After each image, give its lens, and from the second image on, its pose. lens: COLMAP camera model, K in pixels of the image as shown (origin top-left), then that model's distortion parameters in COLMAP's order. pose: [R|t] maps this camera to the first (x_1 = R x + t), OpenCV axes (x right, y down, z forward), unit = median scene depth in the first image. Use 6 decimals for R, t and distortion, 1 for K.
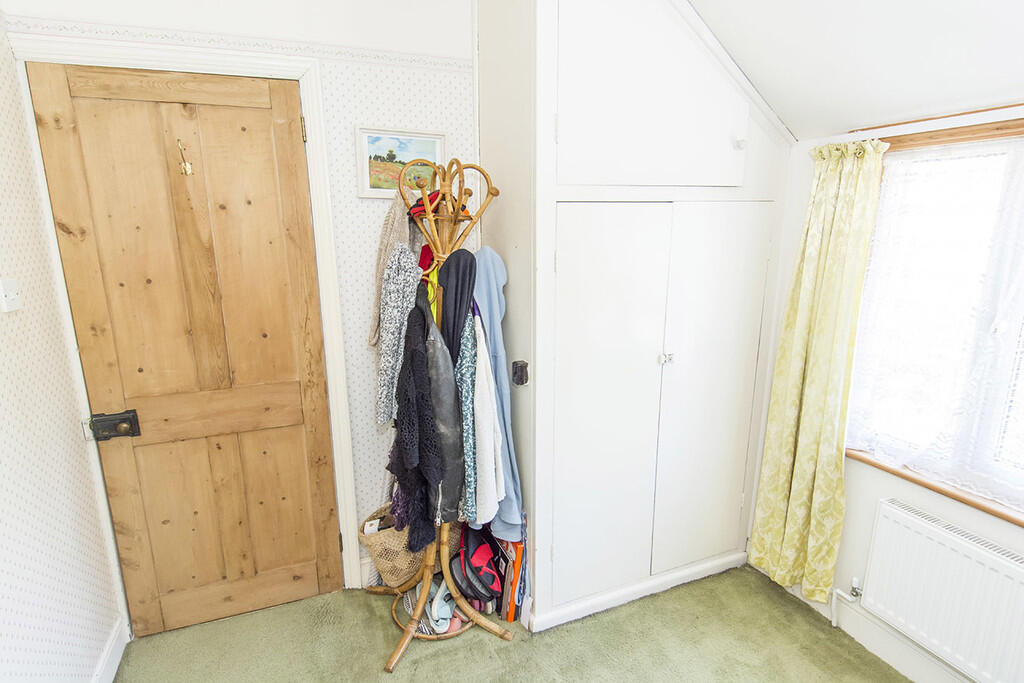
lens RADIAL K [[535.9, 0, 512.0], [0, 535.9, 341.5], [0, 0, 1]] dist [-0.000825, -0.000266]
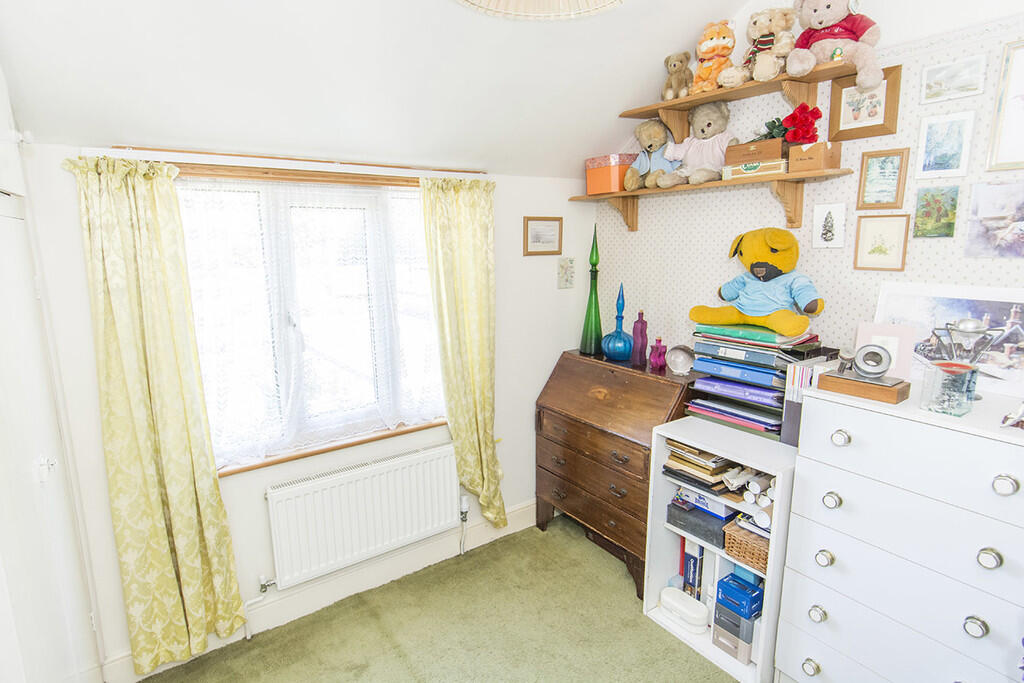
lens RADIAL K [[535.9, 0, 512.0], [0, 535.9, 341.5], [0, 0, 1]] dist [-0.000825, -0.000266]
pose [[-0.219467, -0.179737, 0.958921, -0.405481], [0.221431, 0.948056, 0.228380, -0.133844], [-0.950159, 0.262457, -0.168268, 0.577605]]
